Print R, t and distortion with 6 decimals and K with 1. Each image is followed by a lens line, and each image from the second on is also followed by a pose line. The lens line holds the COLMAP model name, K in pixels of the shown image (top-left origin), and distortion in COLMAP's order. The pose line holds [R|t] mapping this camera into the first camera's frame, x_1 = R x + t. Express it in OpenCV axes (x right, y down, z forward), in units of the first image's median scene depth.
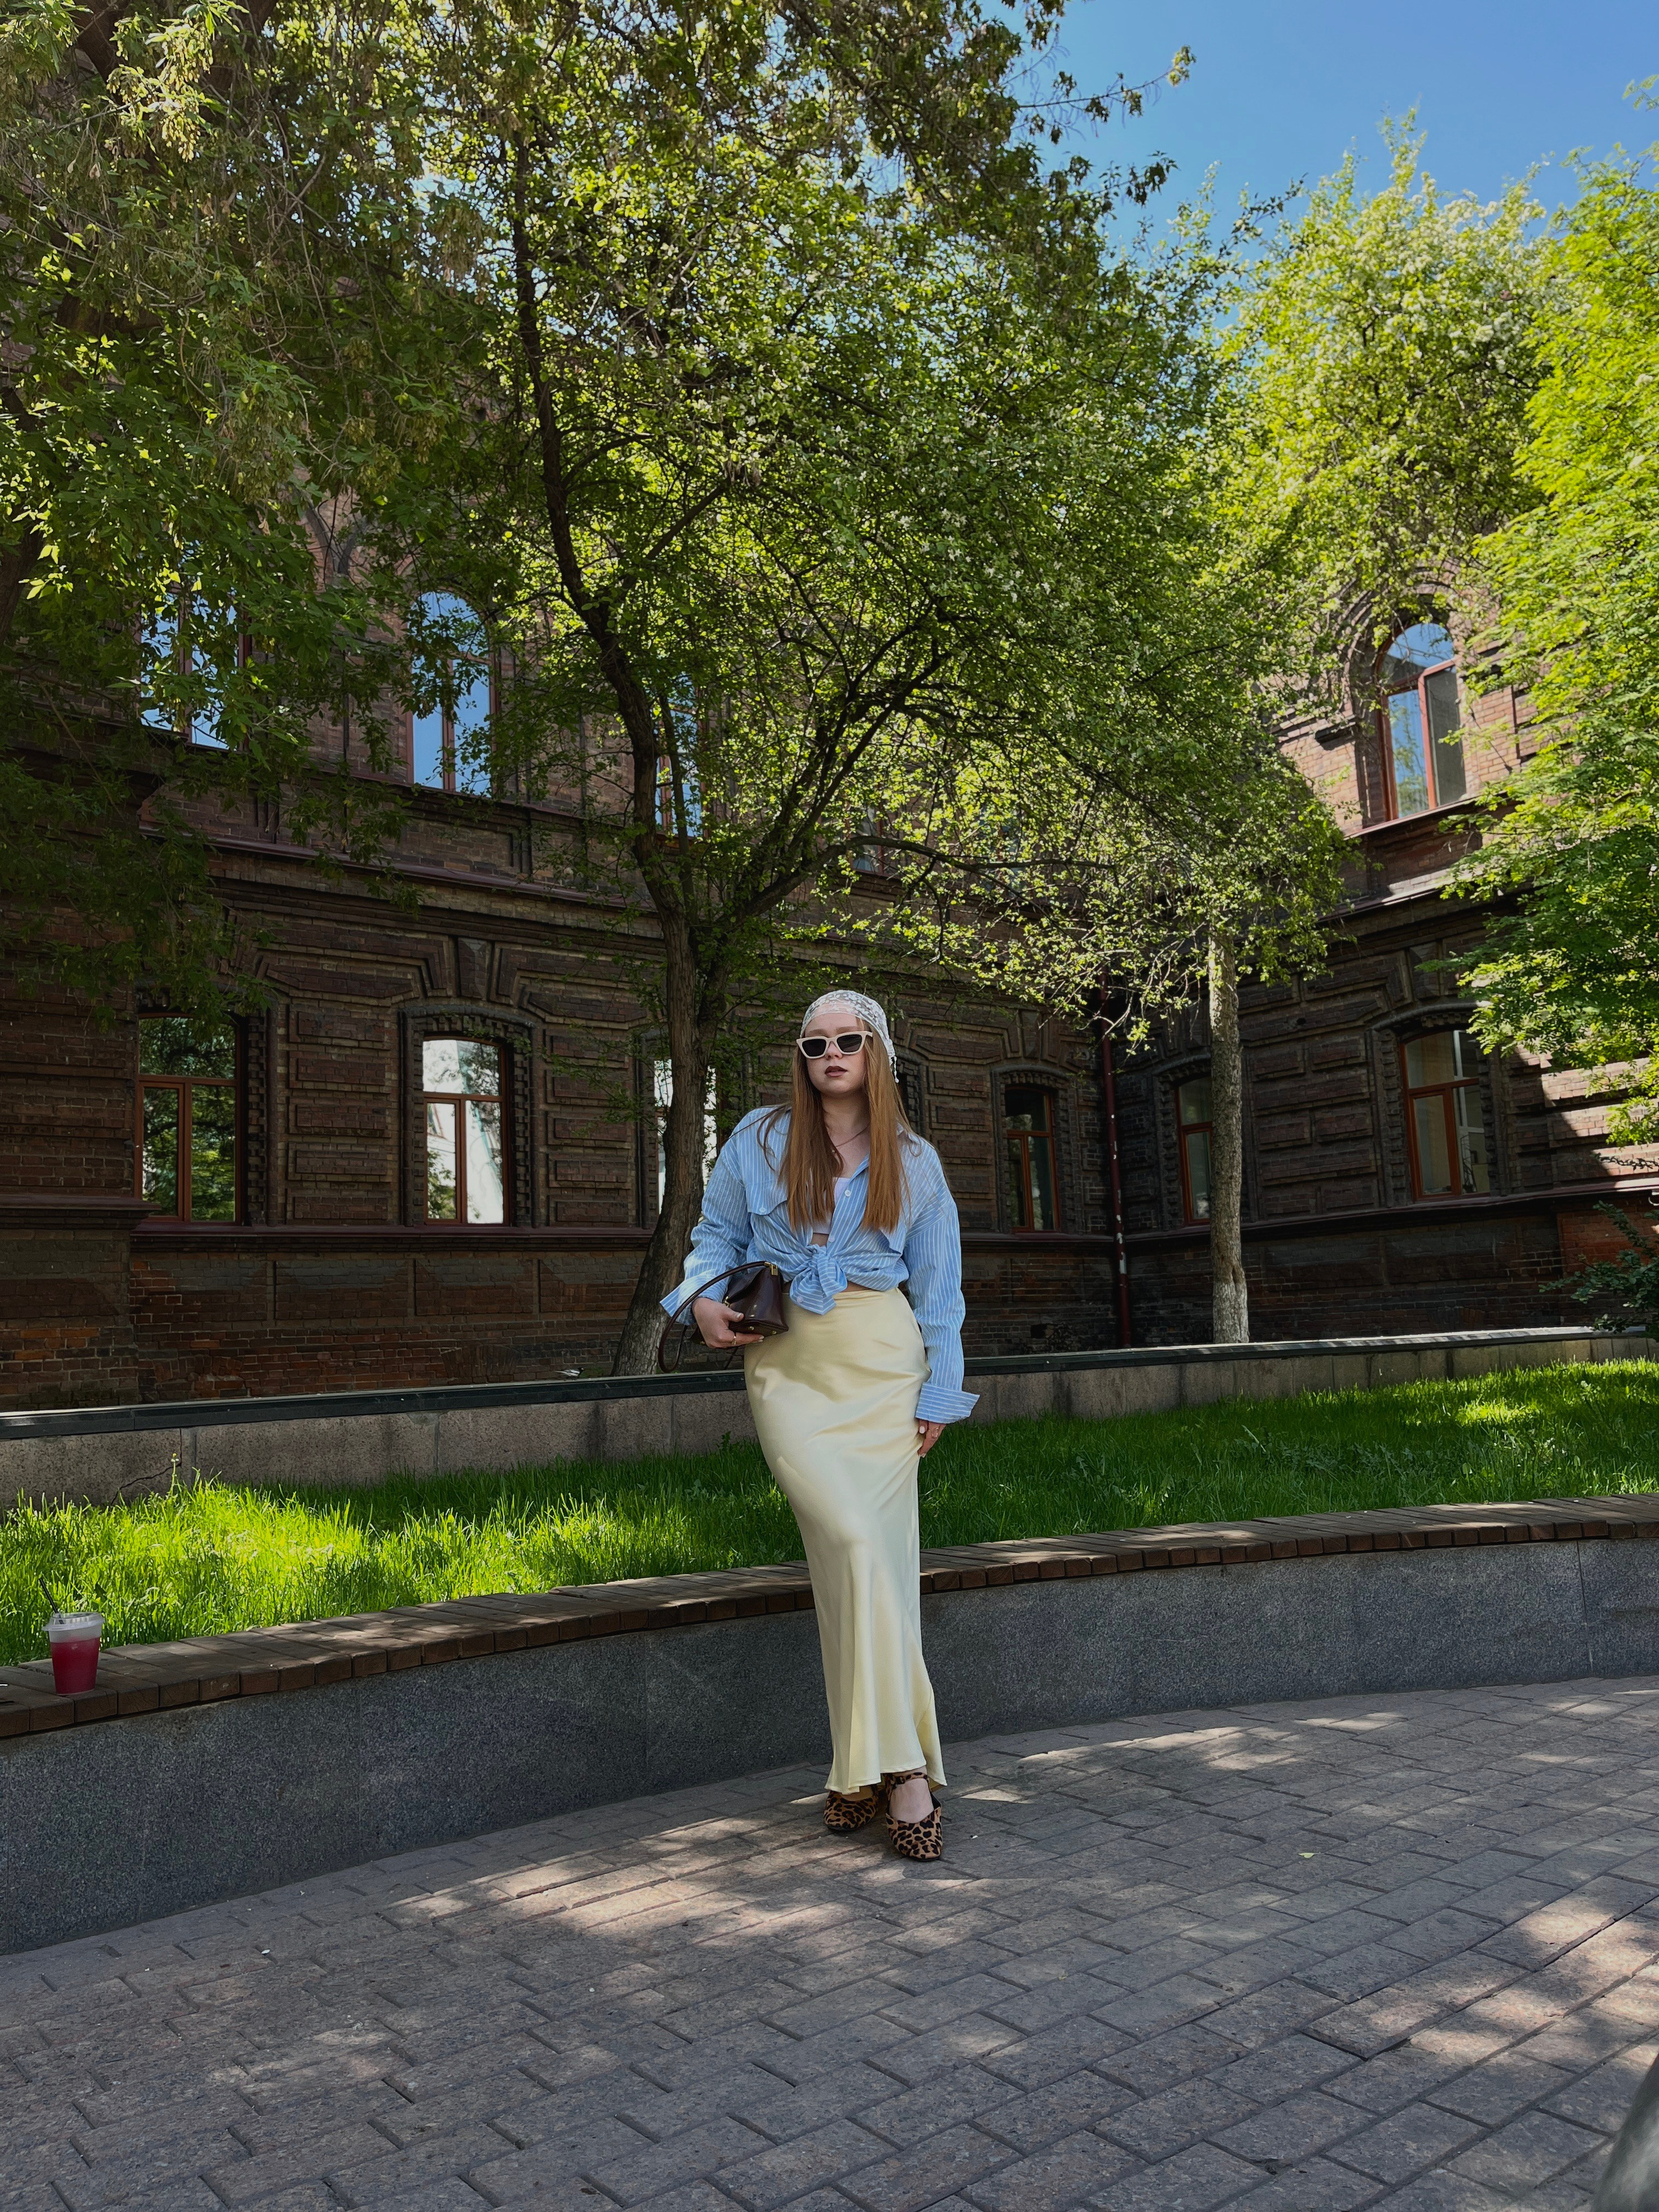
lens RADIAL K [[1581.6, 0, 829.5], [0, 1581.6, 1106.0], [0, 0, 1]] dist [0.064756, -0.071359]
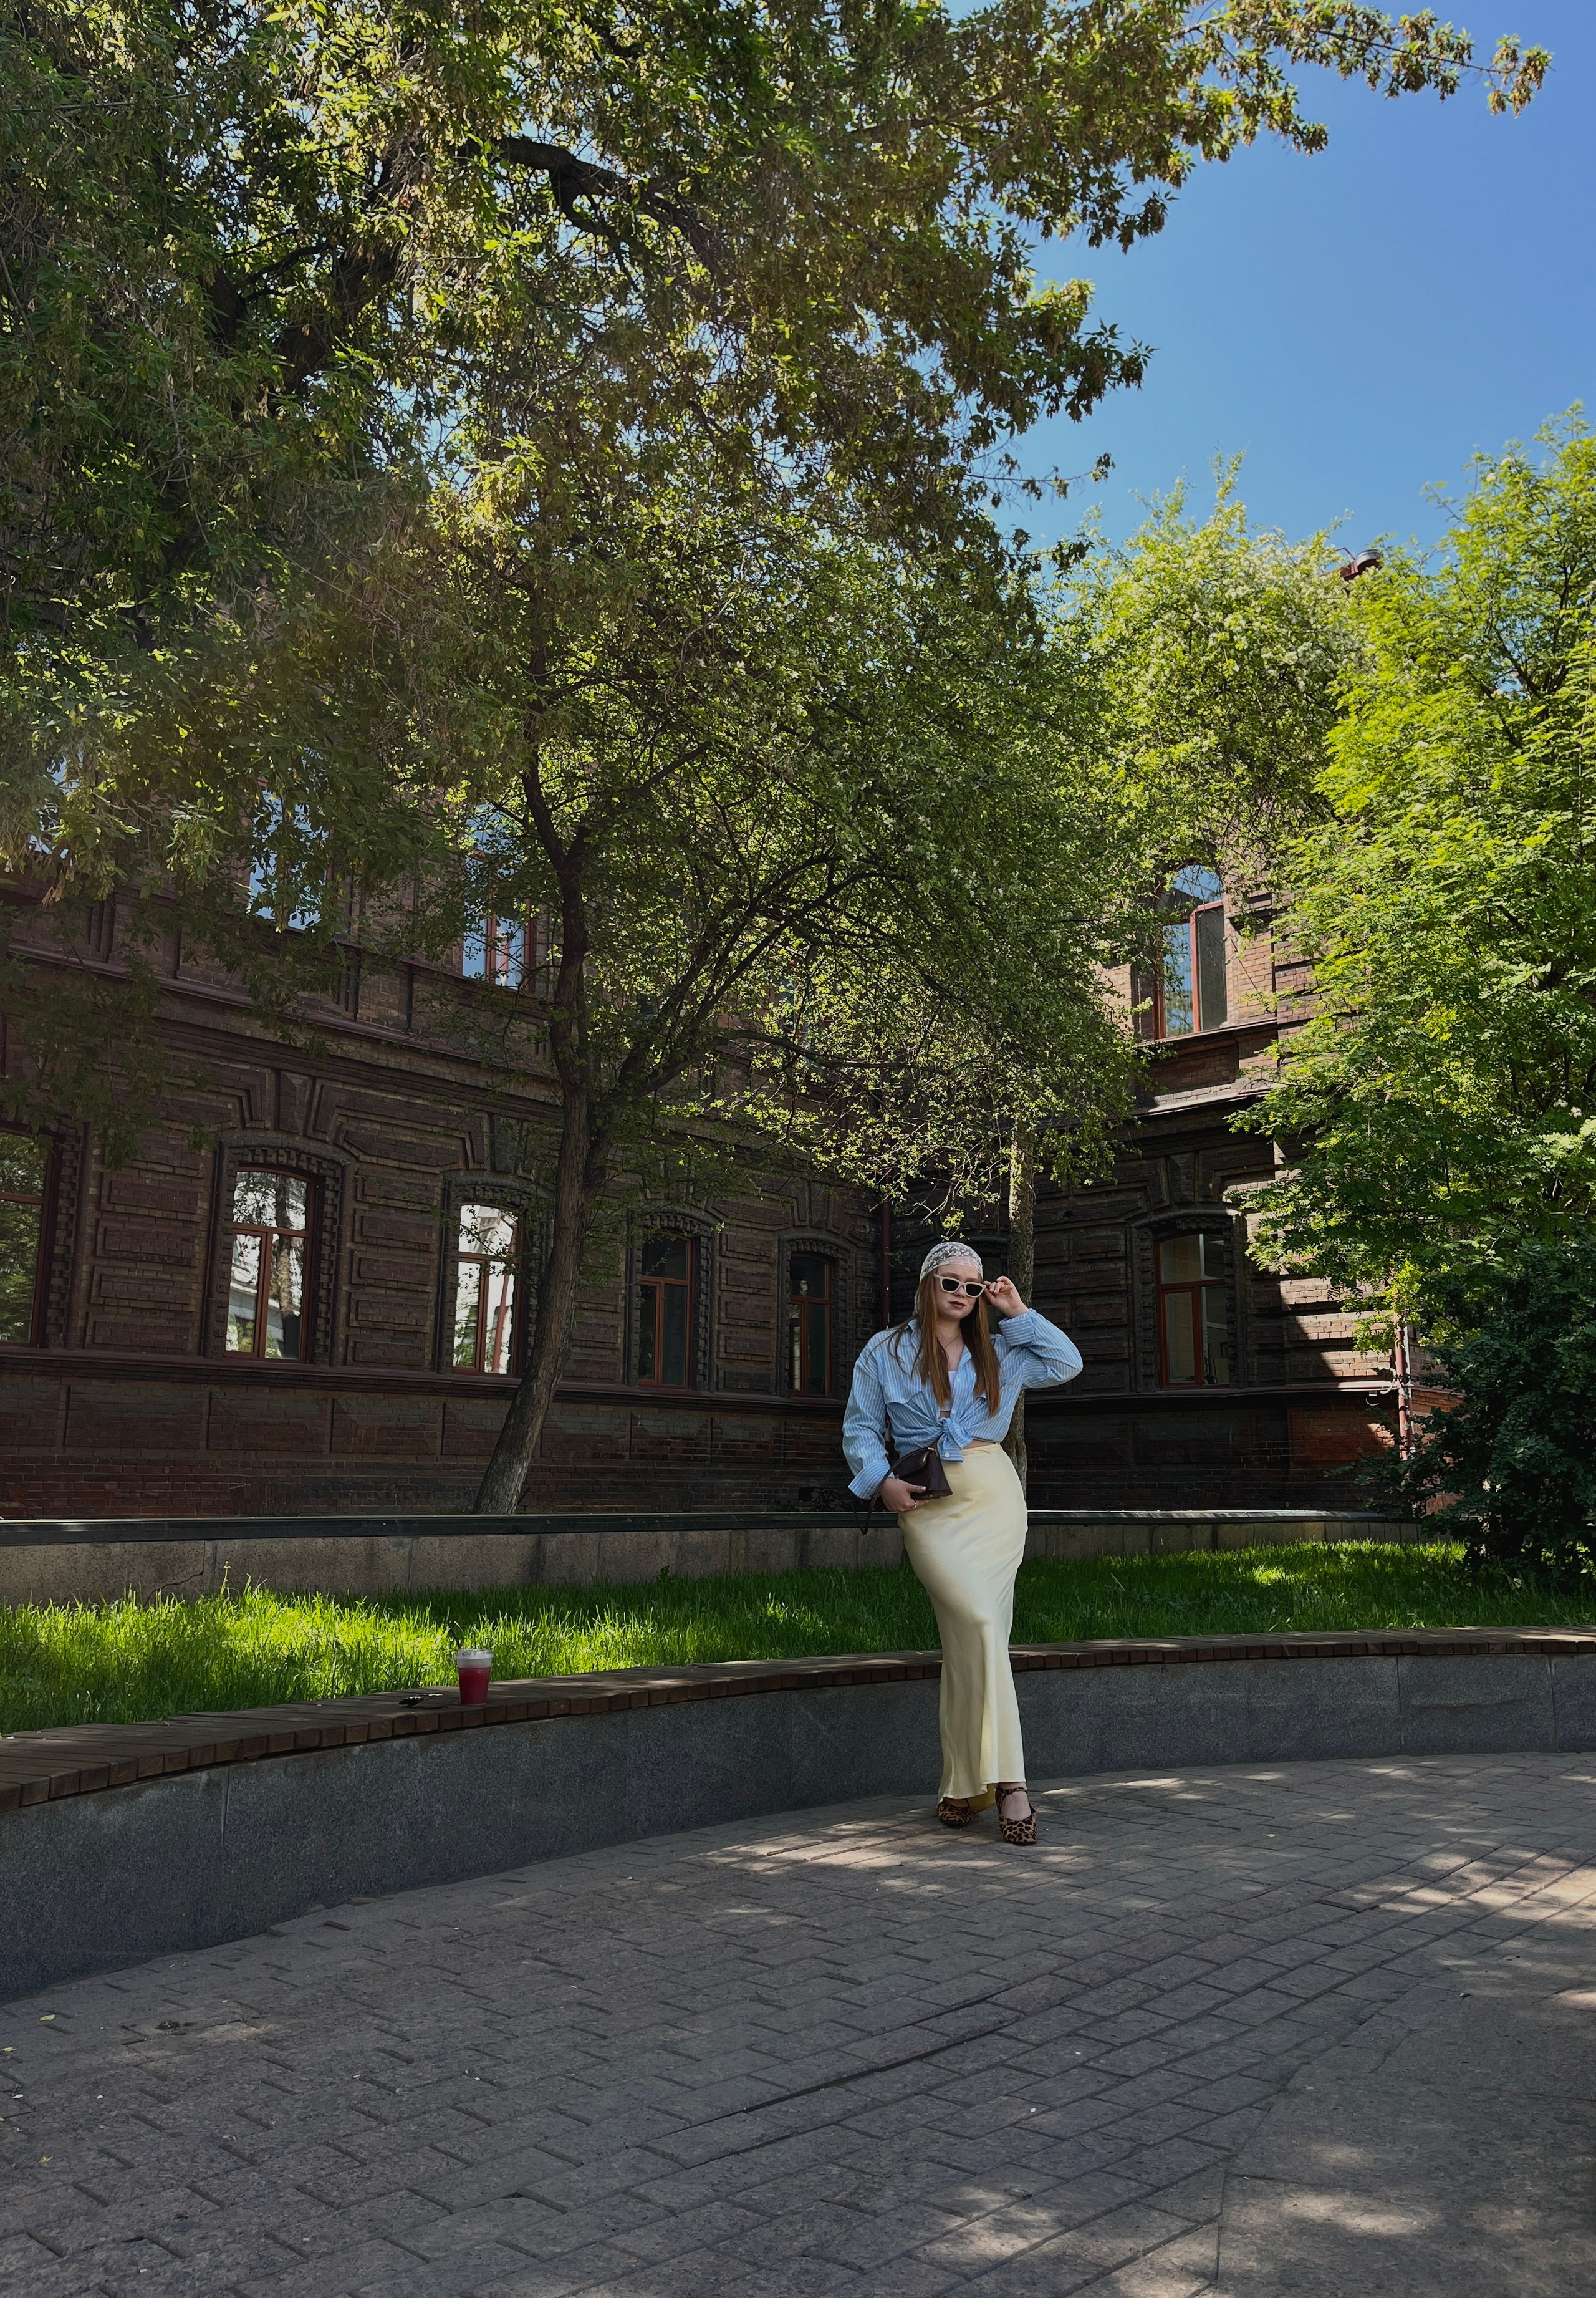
lens RADIAL K [[1692.2, 0, 798.0], [0, 1692.2, 1149.0], [0, 0, 1]] dist [0.034409, -0.007325]
pose [[0.982240, 0.080959, 0.169266, -0.117237], [-0.070596, 0.995294, -0.066380, -0.011490], [-0.173843, 0.053252, 0.983333, -0.138224]]
